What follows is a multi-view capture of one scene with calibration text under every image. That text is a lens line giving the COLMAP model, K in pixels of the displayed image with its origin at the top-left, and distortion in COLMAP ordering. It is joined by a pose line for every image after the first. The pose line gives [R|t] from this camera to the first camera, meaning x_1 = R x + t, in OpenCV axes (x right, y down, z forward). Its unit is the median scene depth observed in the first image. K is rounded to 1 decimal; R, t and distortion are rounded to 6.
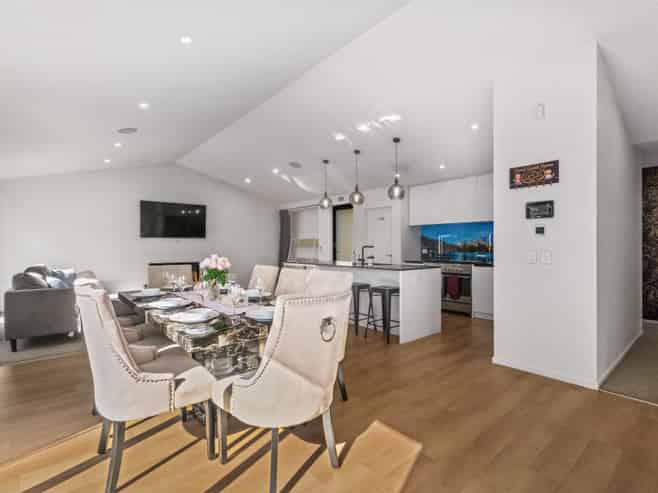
lens RADIAL K [[334.3, 0, 322.8], [0, 334.3, 244.5], [0, 0, 1]] dist [0.027651, 0.000020]
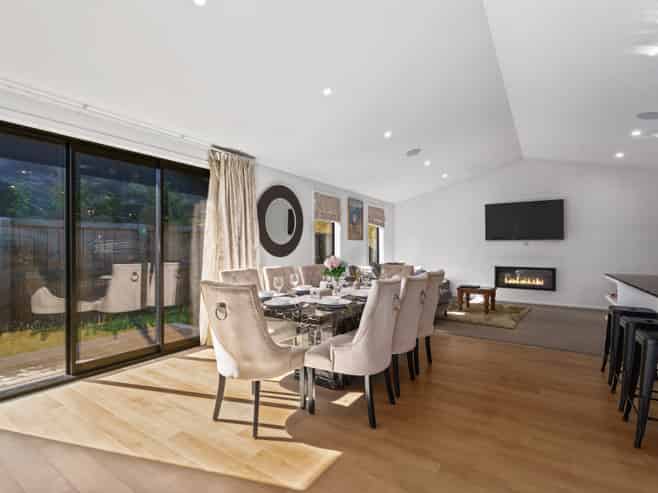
lens RADIAL K [[334.3, 0, 322.8], [0, 334.3, 244.5], [0, 0, 1]] dist [0.027651, 0.000020]
pose [[0.268153, -0.009230, -0.963332, 0.293831], [0.002051, 0.999957, -0.009010, 0.000356], [0.963374, 0.000441, 0.268160, 0.216717]]
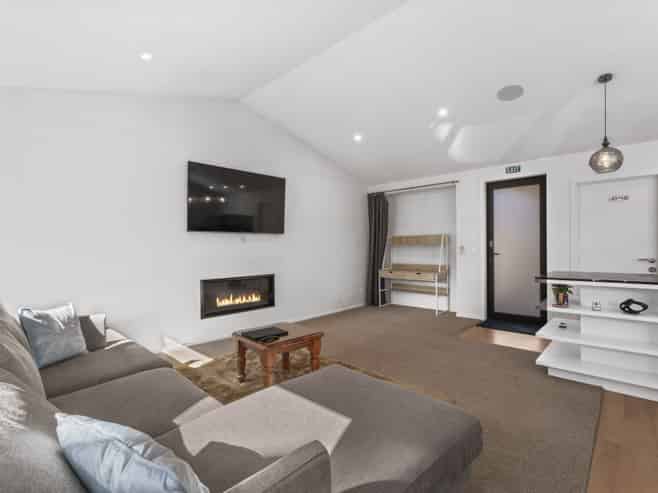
lens RADIAL K [[321.2, 0, 329.0], [0, 321.2, 246.5], [0, 0, 1]] dist [-0.037641, 0.000075]
pose [[0.993103, -0.007535, 0.117000, -0.344218], [0.007002, 0.999963, 0.004968, 0.002149], [-0.117033, -0.004115, 0.993119, 0.431743]]
